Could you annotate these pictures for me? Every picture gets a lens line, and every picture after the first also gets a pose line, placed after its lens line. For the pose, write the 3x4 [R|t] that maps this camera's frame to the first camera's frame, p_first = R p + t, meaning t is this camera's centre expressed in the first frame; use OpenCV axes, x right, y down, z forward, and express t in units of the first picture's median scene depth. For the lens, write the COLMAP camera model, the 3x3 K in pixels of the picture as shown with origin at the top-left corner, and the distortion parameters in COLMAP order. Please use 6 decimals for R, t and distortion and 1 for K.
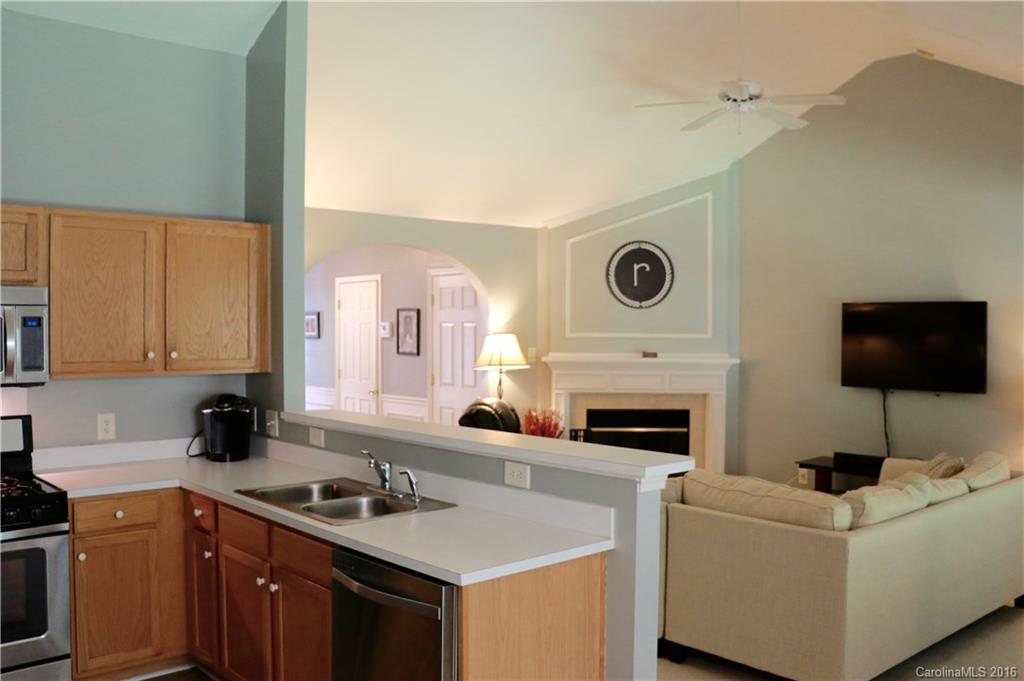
lens RADIAL K [[902.6, 0, 512.0], [0, 902.6, 340.5], [0, 0, 1]] dist [-0.204994, 0.194543]
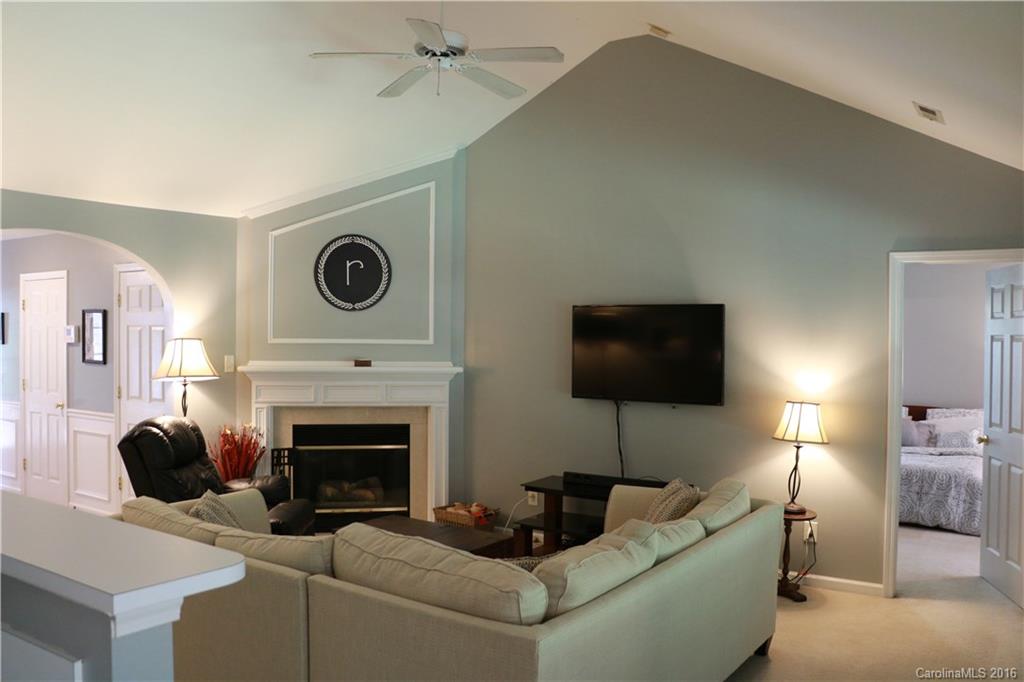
lens RADIAL K [[902.6, 0, 512.0], [0, 902.6, 341.0], [0, 0, 1]] dist [-0.204994, 0.194543]
pose [[0.963476, 0.000705, 0.267793, 0.057725], [0.000593, 0.999988, -0.004767, -0.001594], [-0.267793, 0.004751, 0.963465, 0.107374]]
